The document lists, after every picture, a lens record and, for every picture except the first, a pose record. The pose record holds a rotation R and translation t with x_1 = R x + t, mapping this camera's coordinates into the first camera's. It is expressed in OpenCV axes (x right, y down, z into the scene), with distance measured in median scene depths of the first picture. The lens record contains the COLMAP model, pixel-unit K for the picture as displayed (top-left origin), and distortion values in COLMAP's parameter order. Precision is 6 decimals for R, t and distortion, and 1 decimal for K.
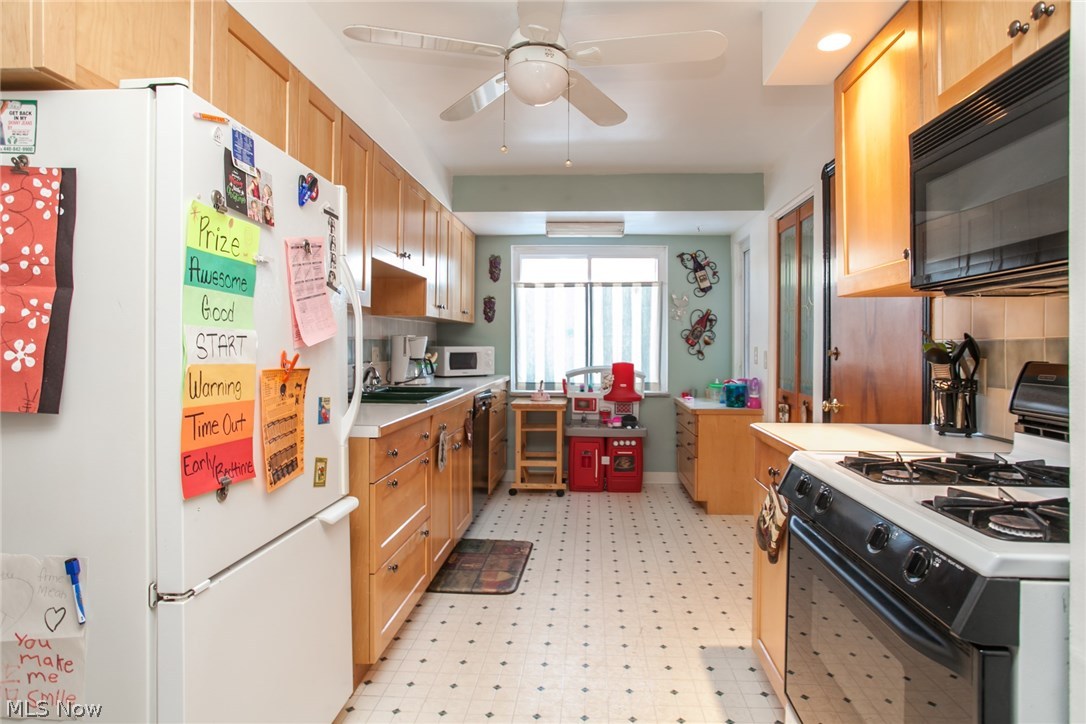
lens RADIAL K [[603.1, 0, 576.8], [0, 603.1, 345.5], [0, 0, 1]] dist [-0.001624, 0.000164]
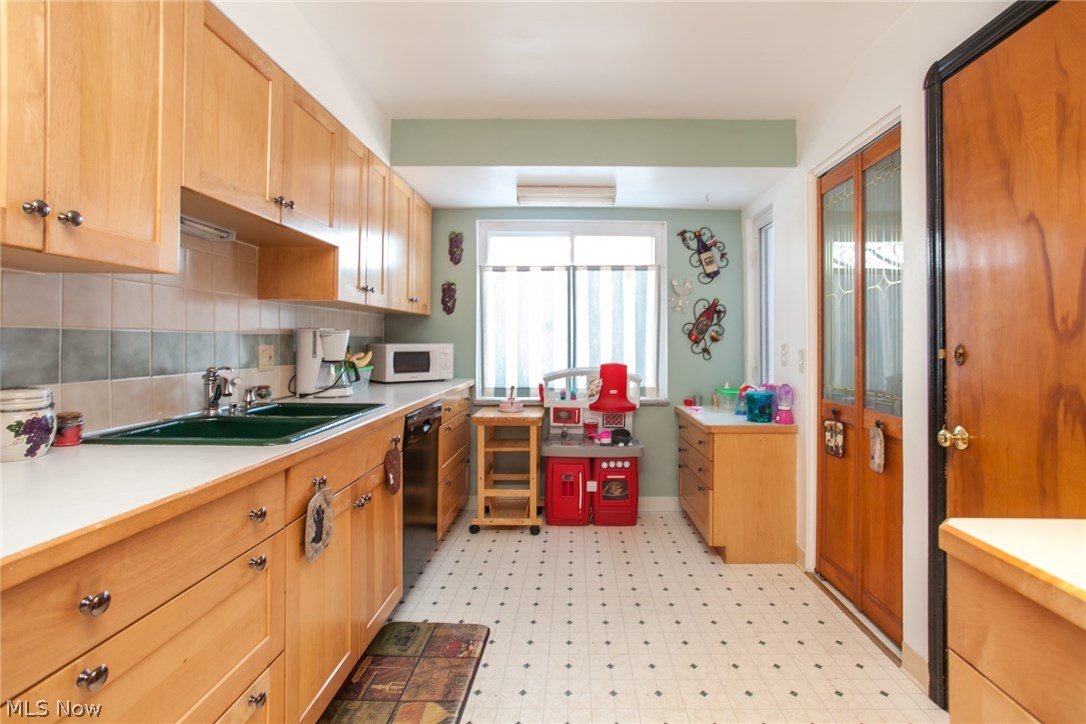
lens RADIAL K [[542.3, 0, 572.6], [0, 542.3, 335.7], [0, 0, 1]] dist [-0.063615, 0.036153]
pose [[0.999786, -0.000343, 0.020678, 0.007054], [0.000582, 0.999933, -0.011567, -0.000527], [-0.020672, 0.011577, 0.999719, 0.278347]]
